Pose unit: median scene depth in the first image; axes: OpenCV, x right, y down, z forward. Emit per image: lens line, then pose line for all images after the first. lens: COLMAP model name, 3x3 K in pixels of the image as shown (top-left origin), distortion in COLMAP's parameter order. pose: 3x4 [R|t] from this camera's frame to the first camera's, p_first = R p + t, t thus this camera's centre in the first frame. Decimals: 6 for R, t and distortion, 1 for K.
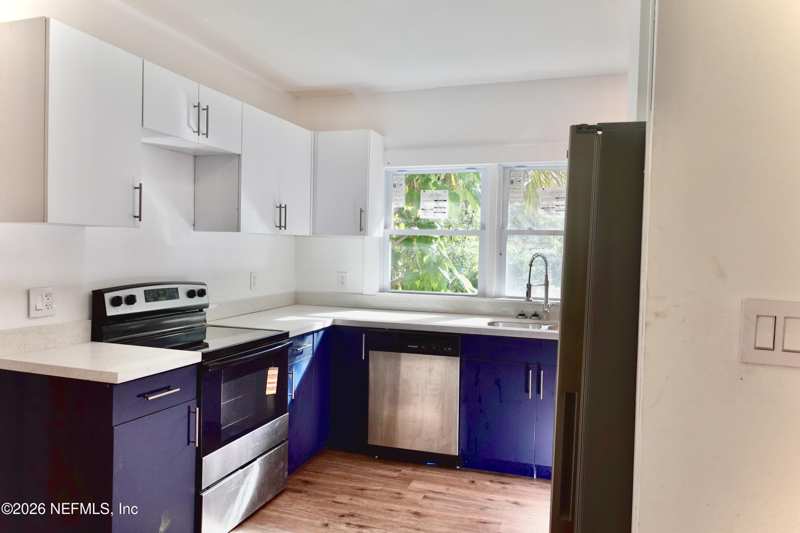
lens RADIAL K [[551.8, 0, 400.0], [0, 551.8, 266.5], [0, 0, 1]] dist [0.006313, 0.001959]
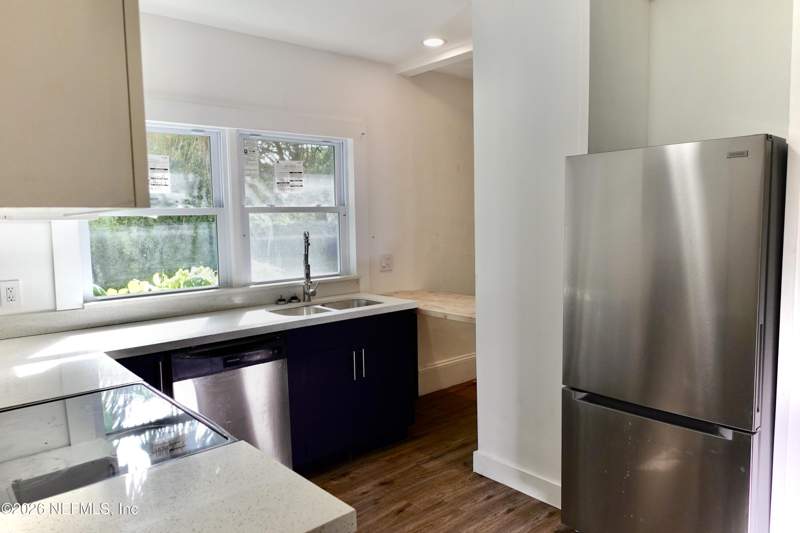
lens RADIAL K [[551.8, 0, 400.0], [0, 551.8, 266.5], [0, 0, 1]] dist [0.006313, 0.001959]
pose [[0.503784, -0.109420, 0.856871, -0.449958], [0.061093, 0.993974, 0.091009, -0.038313], [-0.861666, 0.006499, 0.507434, 0.358025]]
